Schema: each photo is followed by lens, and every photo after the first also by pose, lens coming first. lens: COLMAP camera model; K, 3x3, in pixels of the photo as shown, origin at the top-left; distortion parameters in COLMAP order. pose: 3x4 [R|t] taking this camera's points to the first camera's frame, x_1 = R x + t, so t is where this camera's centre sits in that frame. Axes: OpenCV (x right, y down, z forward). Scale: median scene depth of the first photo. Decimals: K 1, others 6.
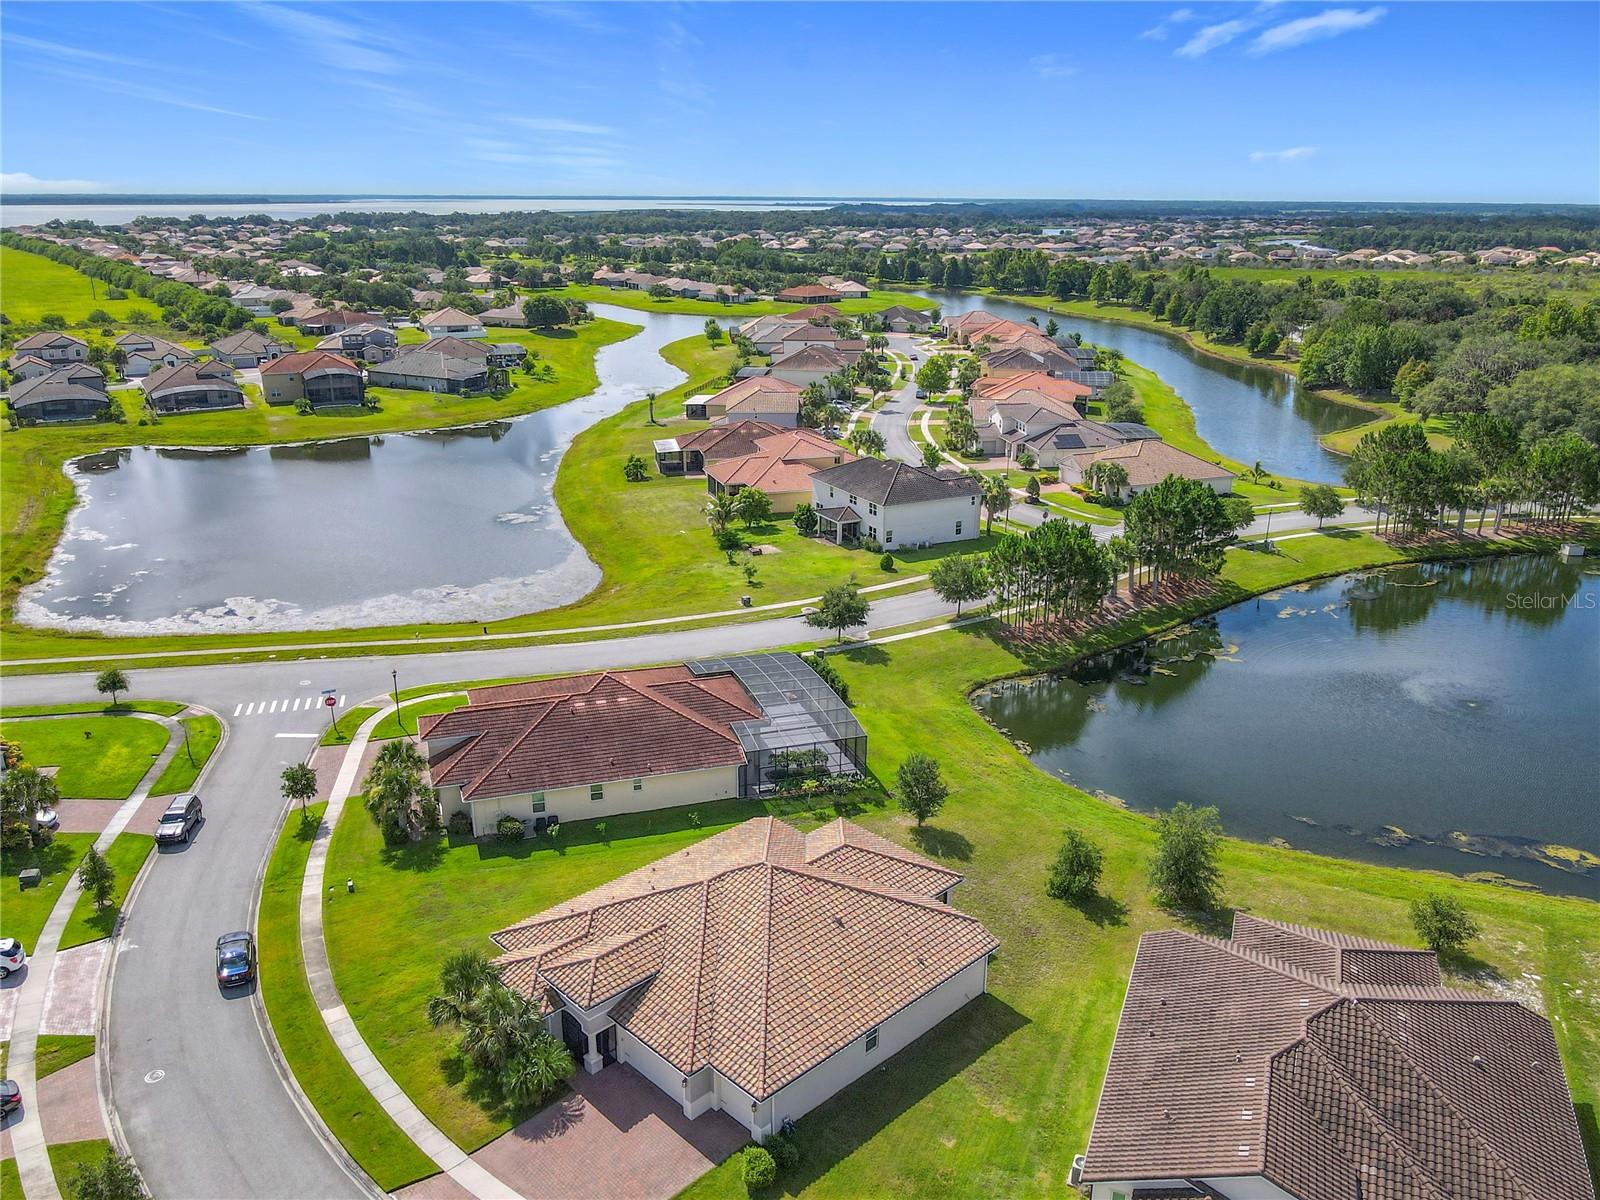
lens RADIAL K [[1233.1, 0, 788.2], [0, 1233.1, 641.1], [0, 0, 1]] dist [-0.012121, -0.003876]
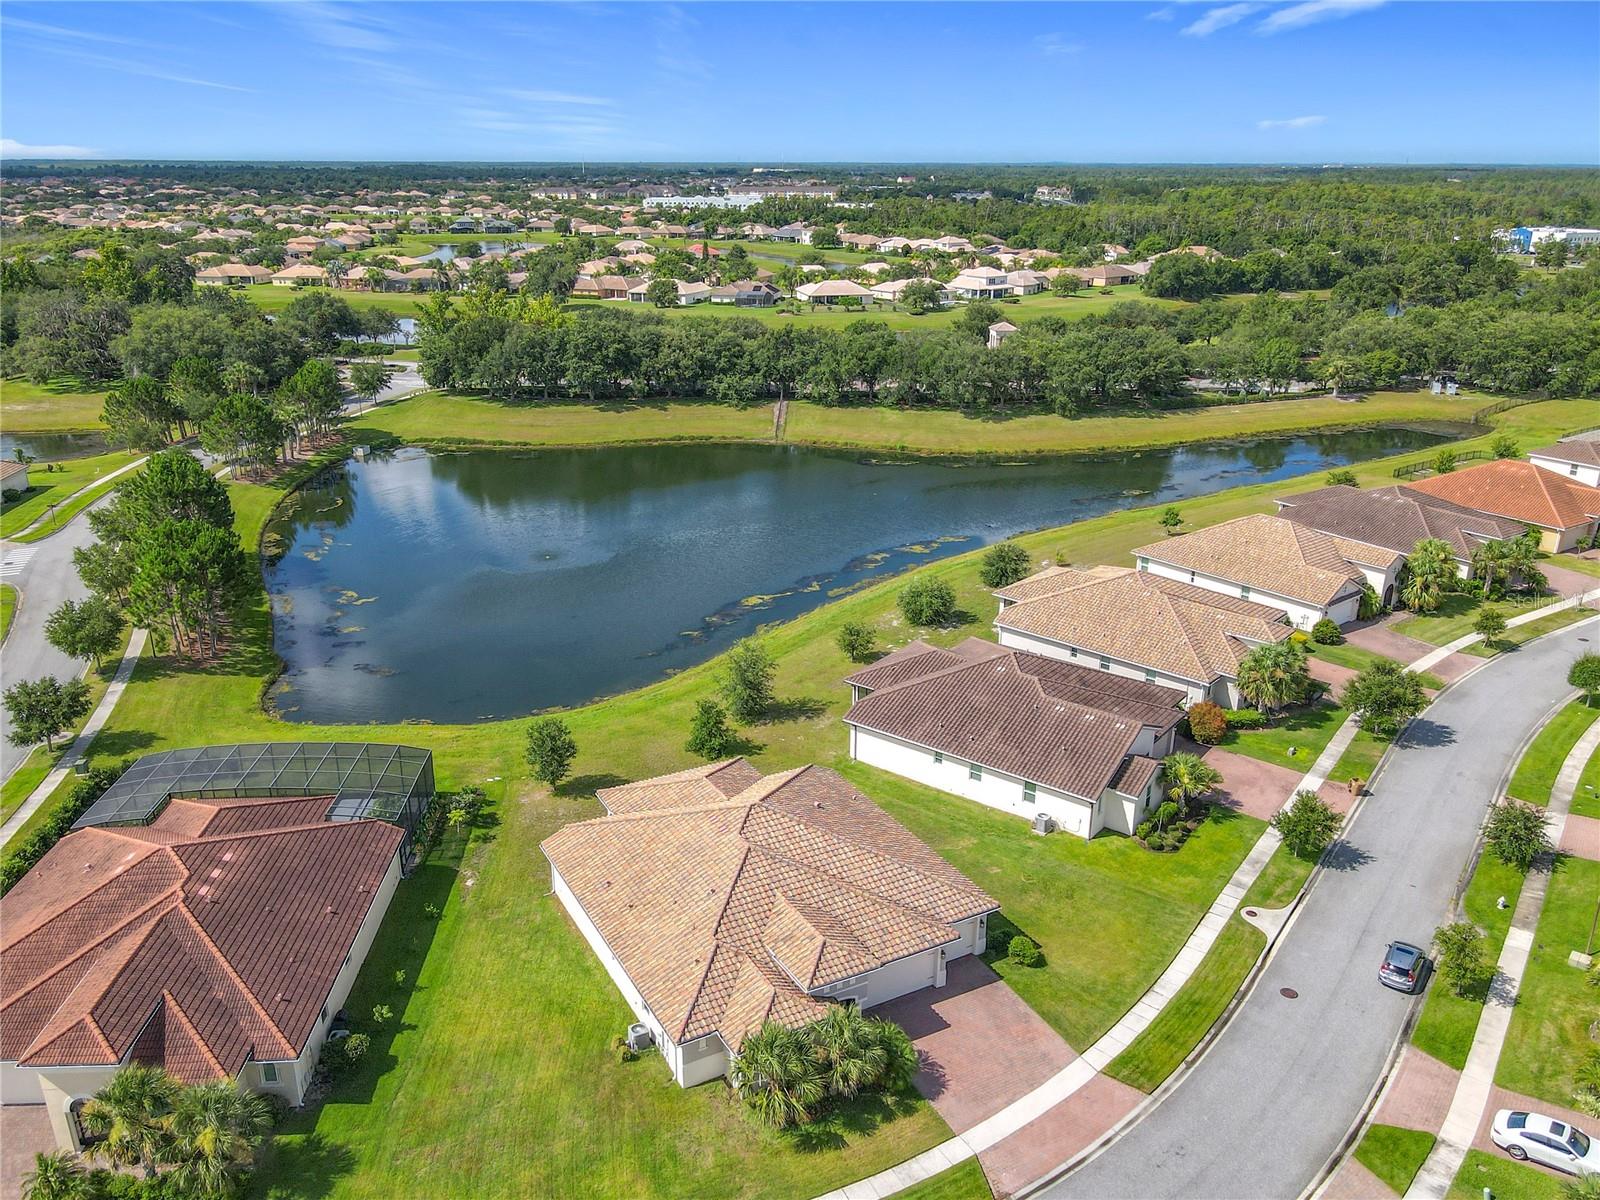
lens RADIAL K [[1233.3, 0, 794.4], [0, 1233.3, 598.7], [0, 0, 1]] dist [-0.007868, 0.020452]
pose [[0.261397, -0.327256, 0.908061, -0.682724], [0.327401, 0.915059, 0.235532, -0.158129], [-0.908009, 0.235733, 0.346338, 0.446283]]
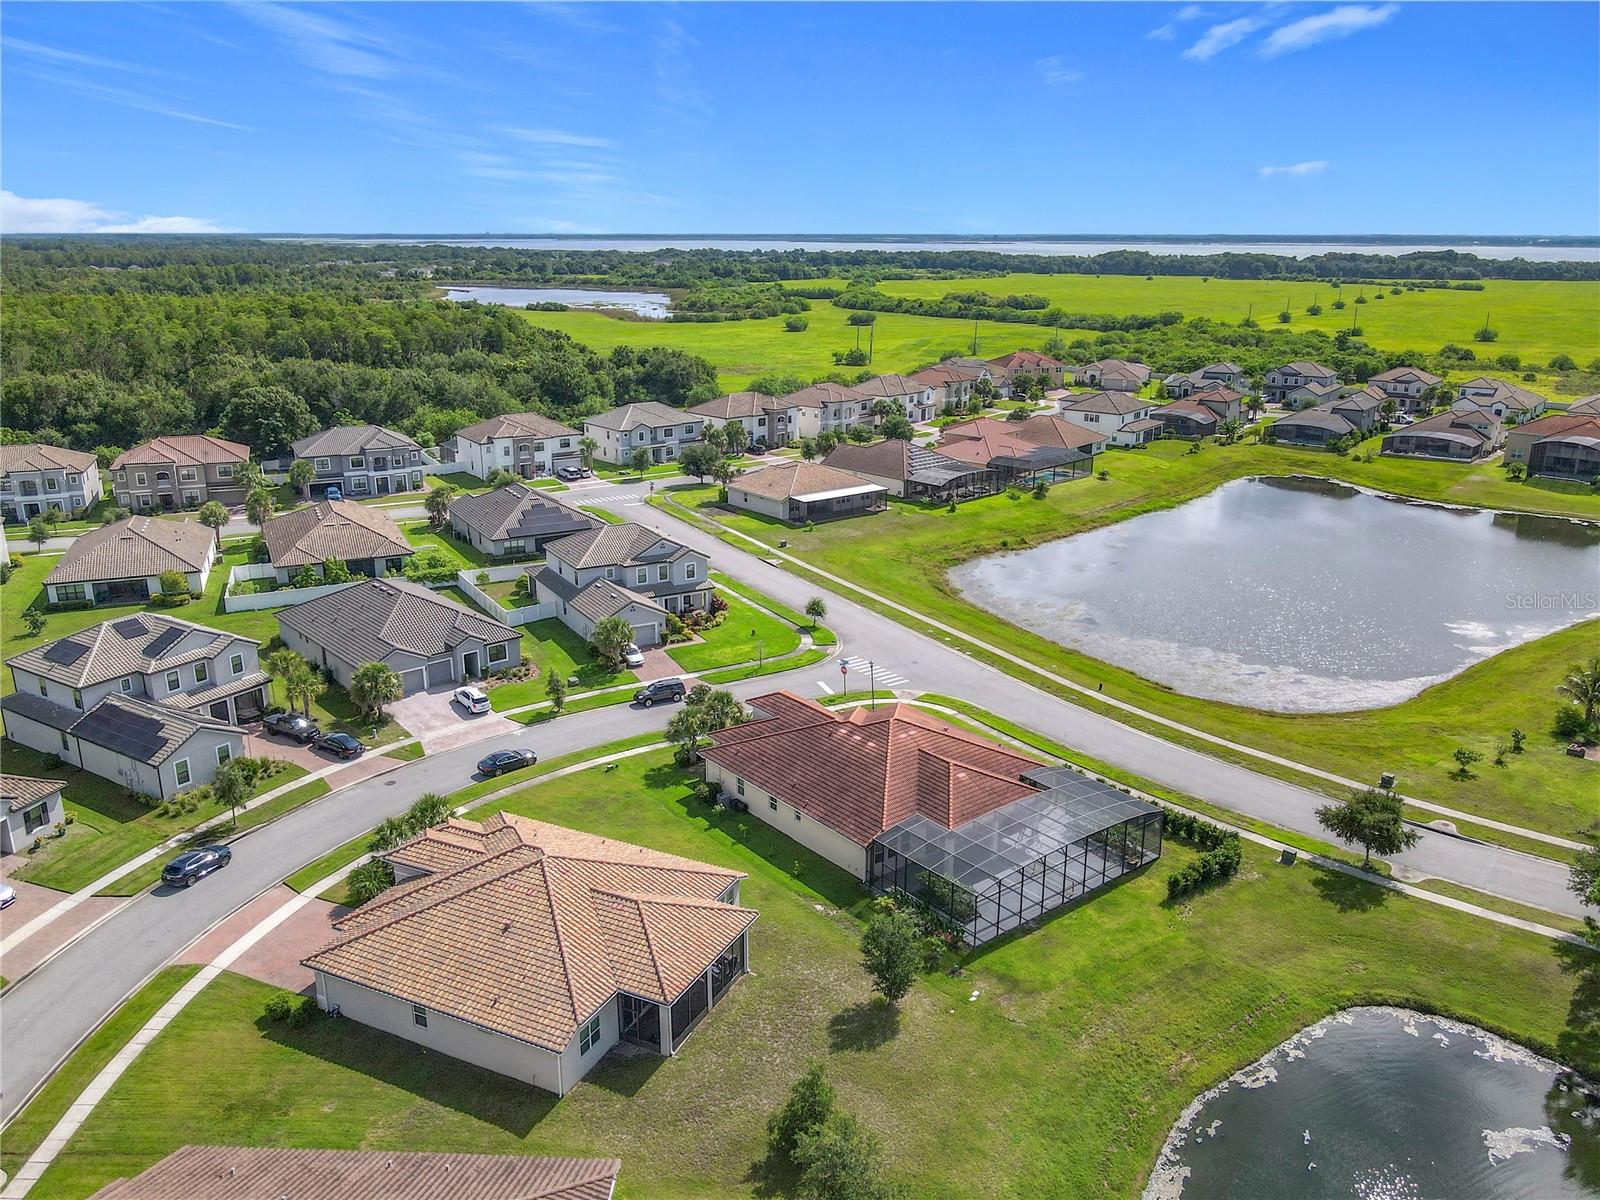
lens RADIAL K [[1206.9, 0, 759.2], [0, 1206.9, 656.5], [0, 0, 1]] dist [0.002170, 0.006123]
pose [[0.315510, 0.309517, -0.897024, 0.714723], [-0.322291, 0.924068, 0.205490, -0.197533], [0.892514, 0.224269, 0.391307, 0.557054]]
